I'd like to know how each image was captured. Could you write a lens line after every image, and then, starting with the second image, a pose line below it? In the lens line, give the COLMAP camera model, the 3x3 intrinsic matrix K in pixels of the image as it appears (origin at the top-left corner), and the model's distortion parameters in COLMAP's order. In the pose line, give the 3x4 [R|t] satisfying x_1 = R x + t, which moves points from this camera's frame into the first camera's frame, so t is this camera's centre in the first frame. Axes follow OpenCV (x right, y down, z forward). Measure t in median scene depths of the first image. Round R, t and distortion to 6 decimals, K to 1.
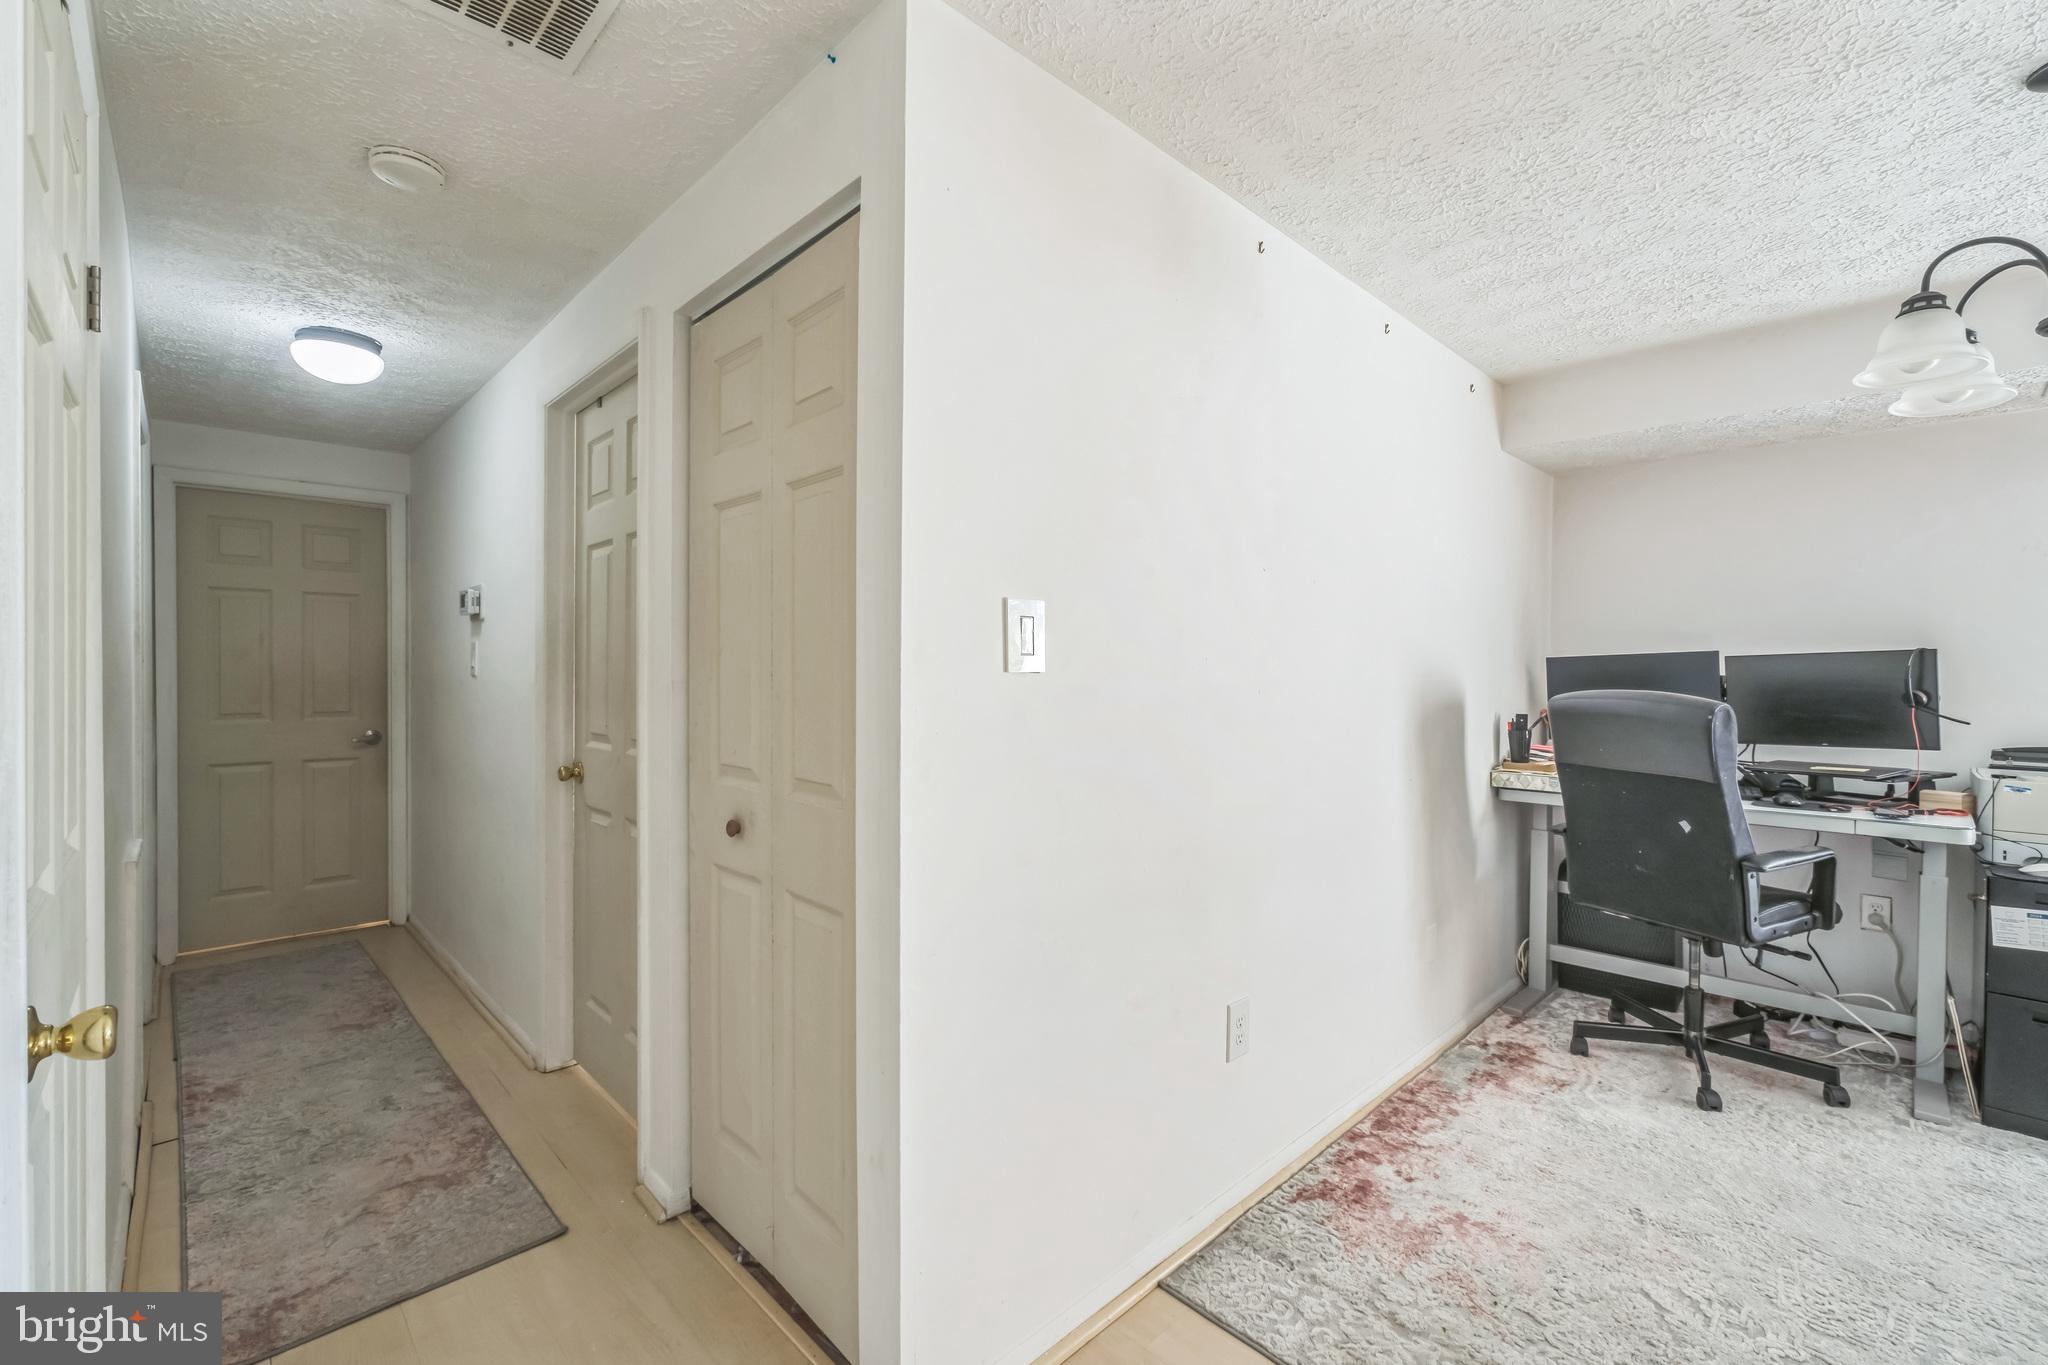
lens RADIAL K [[879.8, 0, 1024.0], [0, 879.8, 682.5], [0, 0, 1]] dist [0.000128, 0.000178]
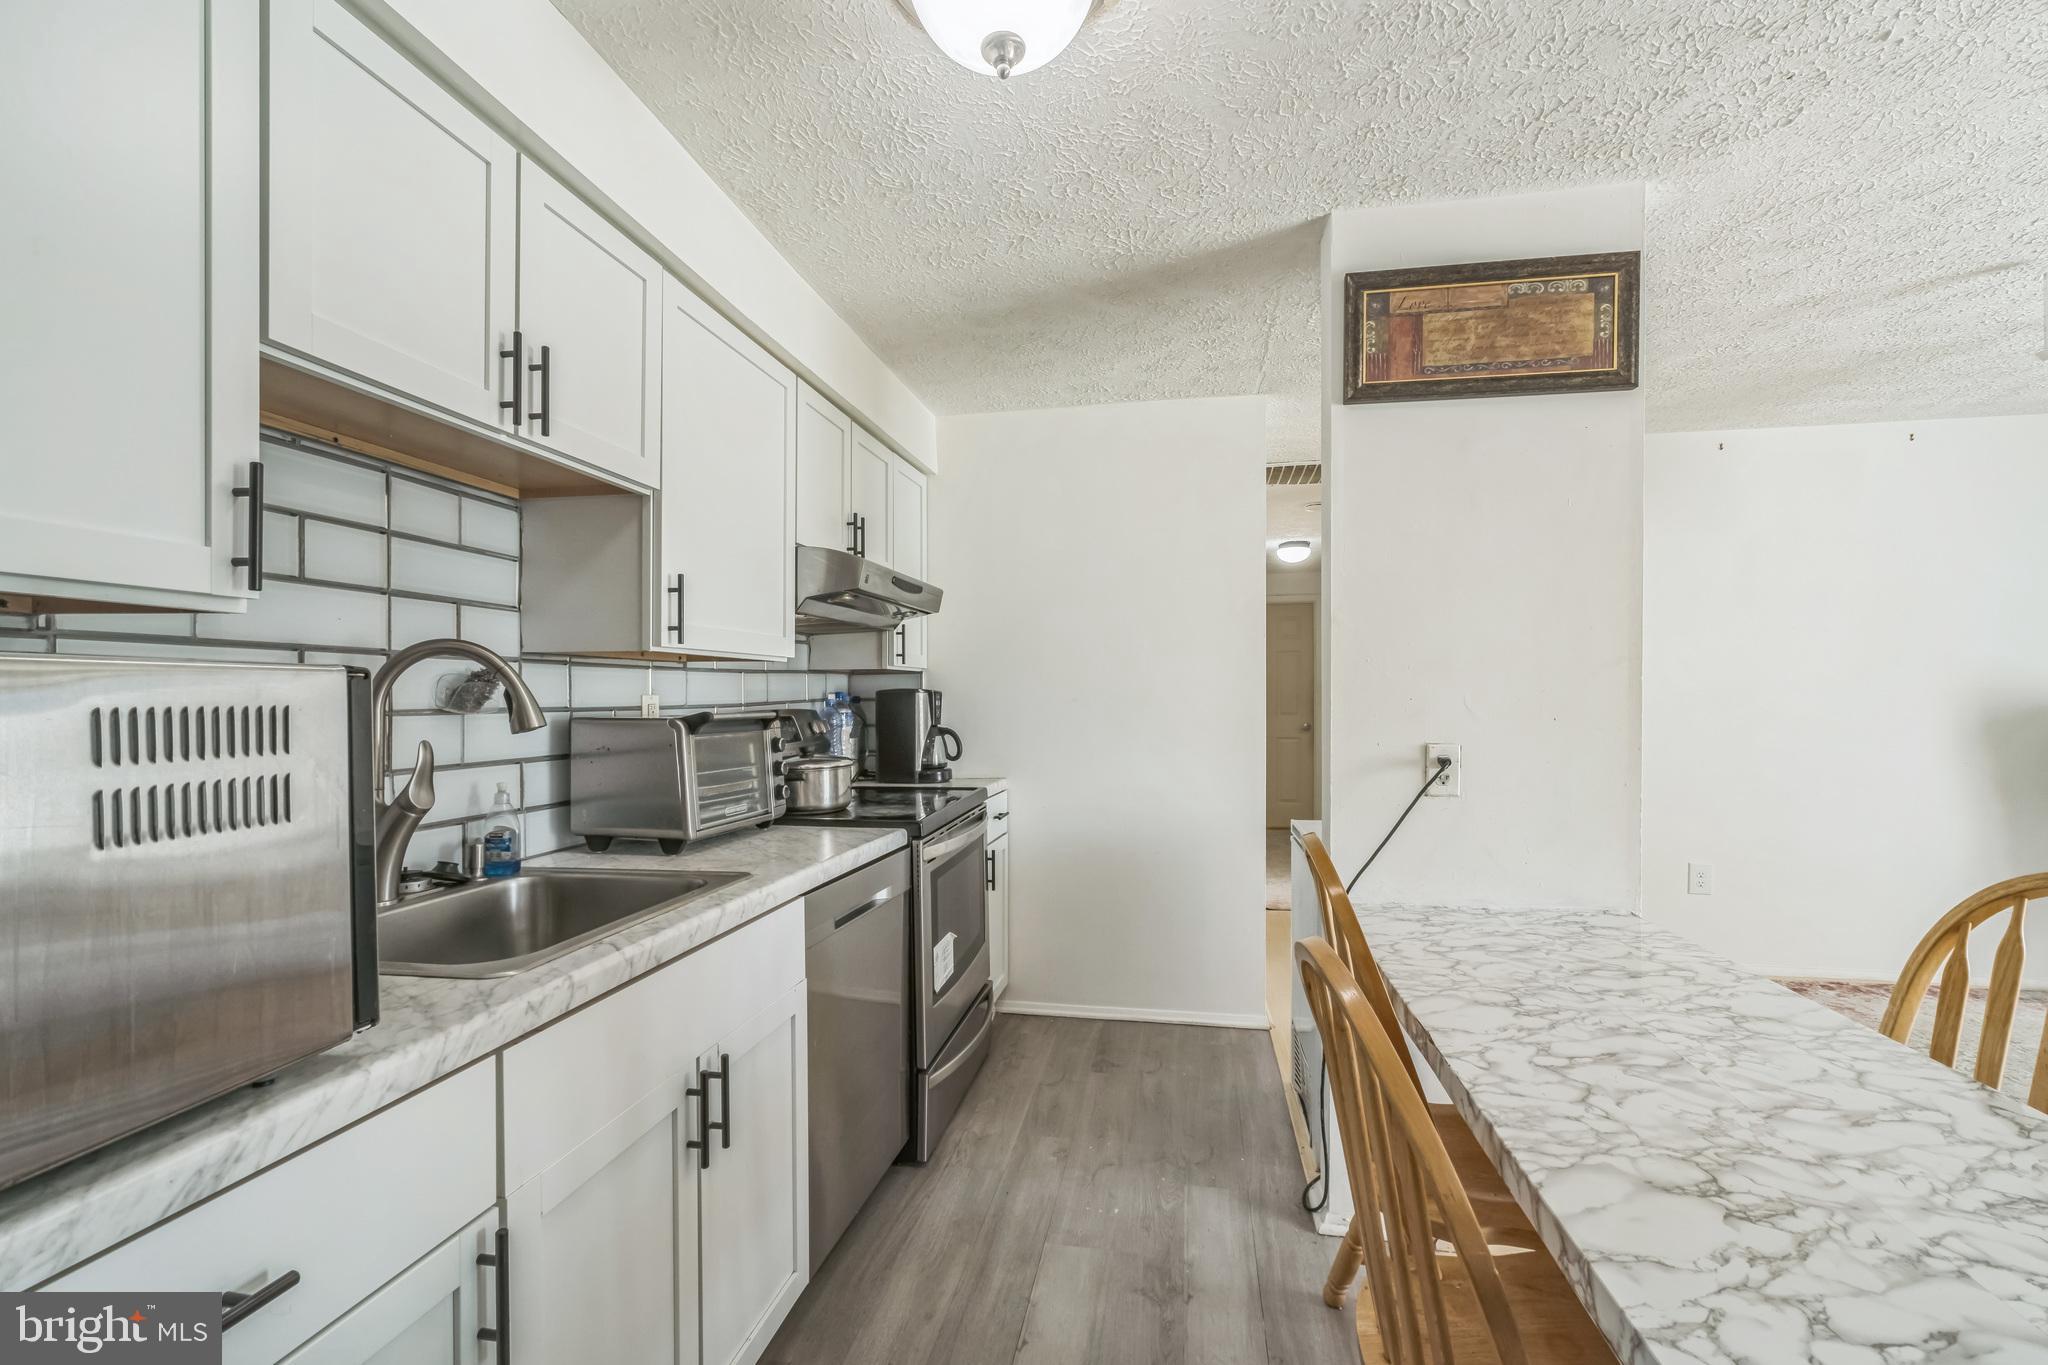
lens RADIAL K [[887.2, 0, 1023.4], [0, 887.2, 708.9], [0, 0, 1]] dist [-0.001644, -0.000061]
pose [[0.581005, 0.002875, -0.813895, 0.807313], [0.001978, 0.999986, 0.004945, 0.021720], [0.813897, -0.004483, 0.580991, -1.067449]]
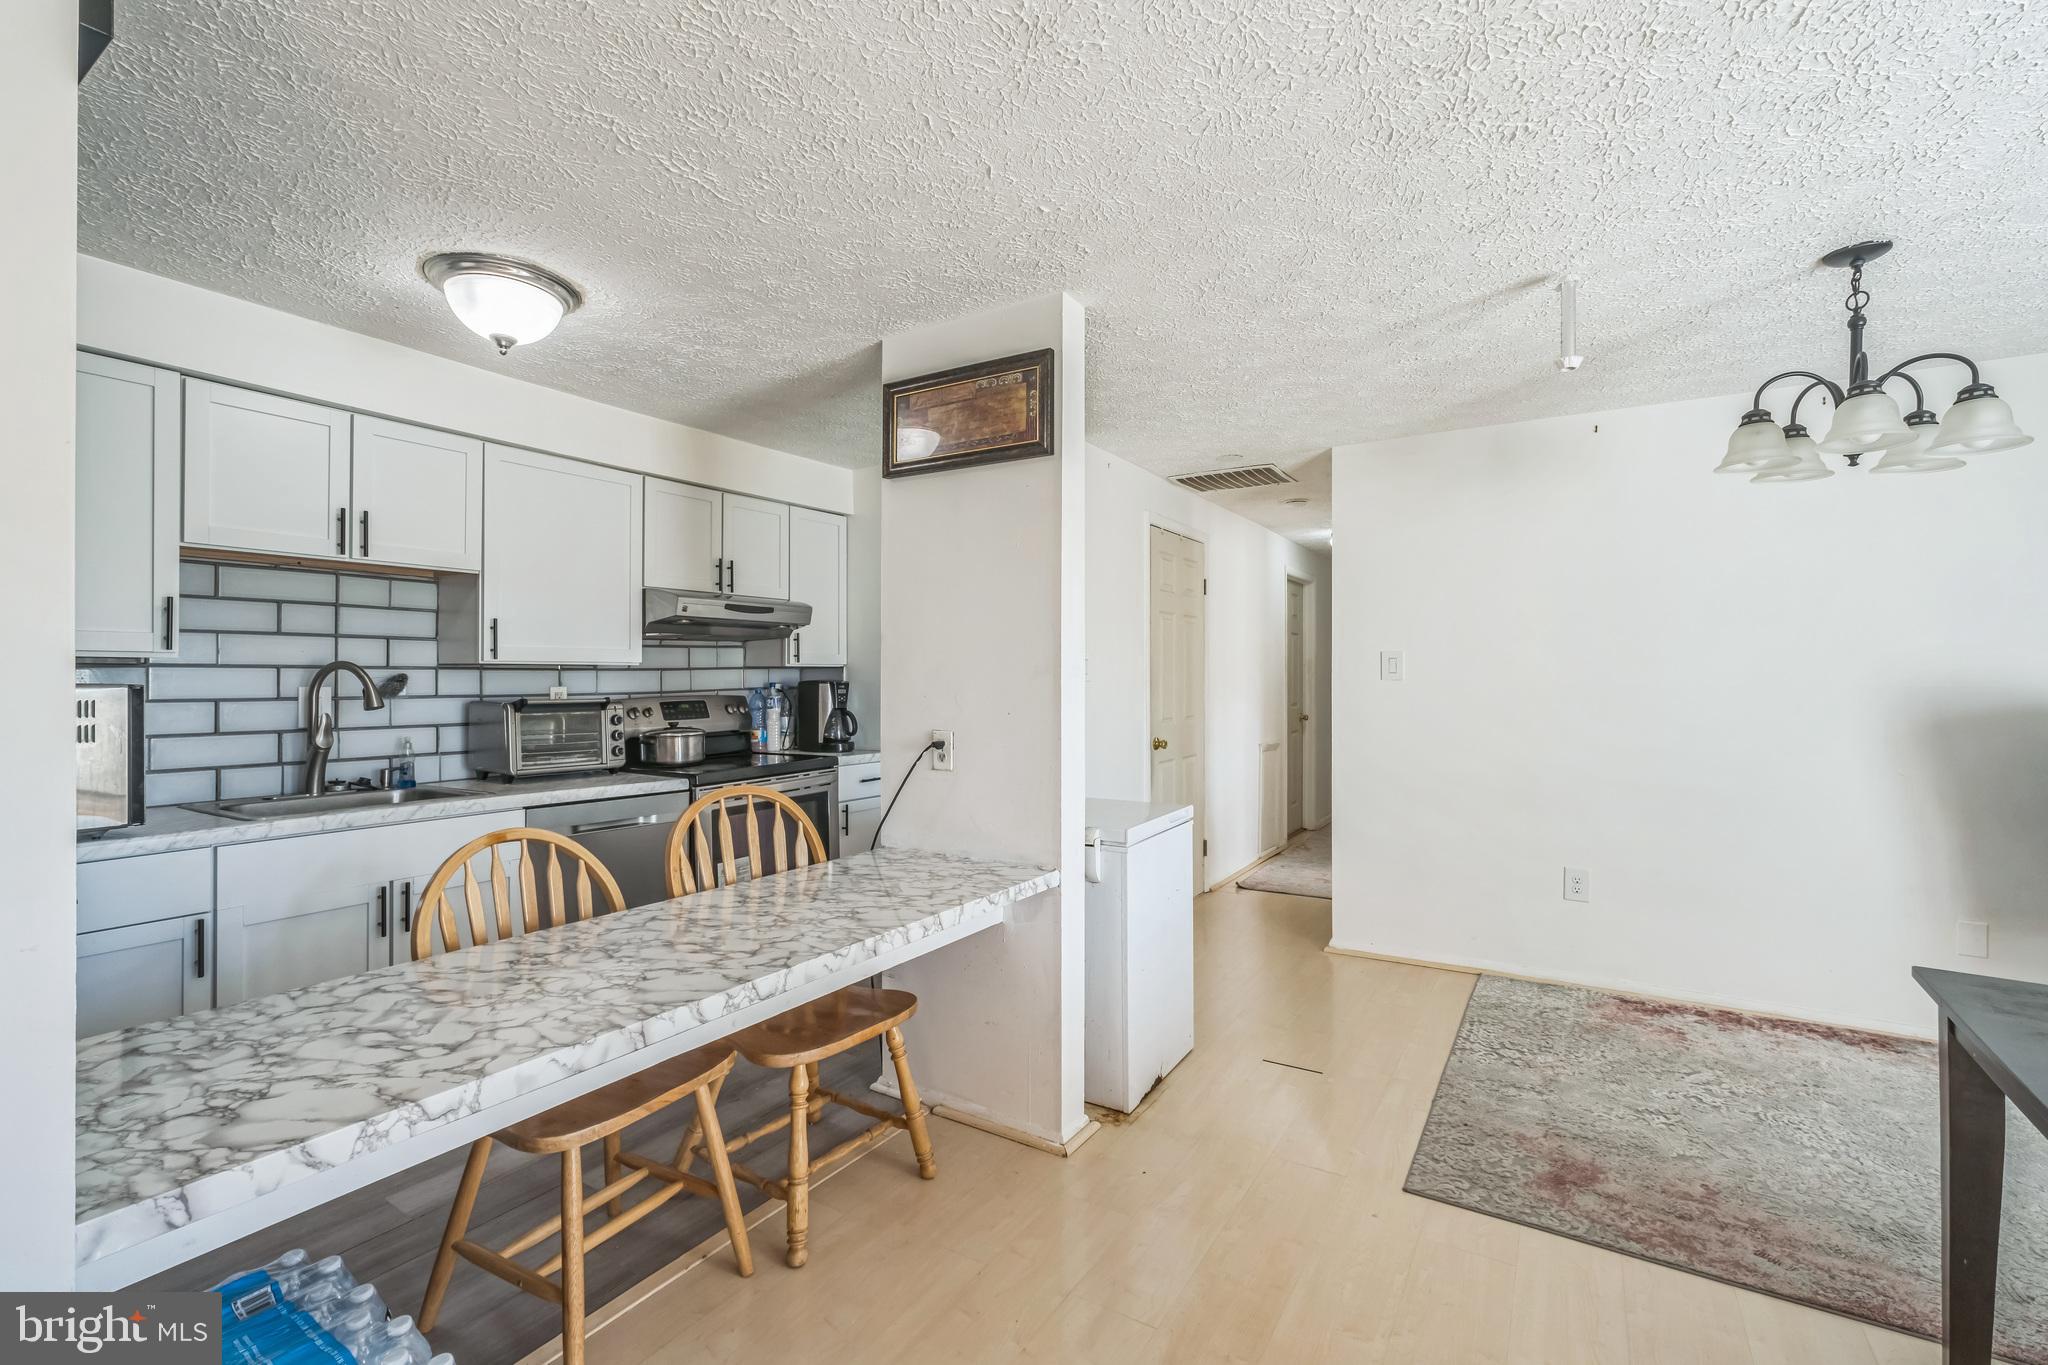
lens RADIAL K [[879.8, 0, 1024.0], [0, 879.8, 682.5], [0, 0, 1]] dist [0.000128, 0.000178]
pose [[0.238920, 0.000516, -0.971039, 1.456775], [-0.005486, 0.999985, -0.000819, 0.000237], [0.971024, 0.005523, 0.238919, -0.416311]]
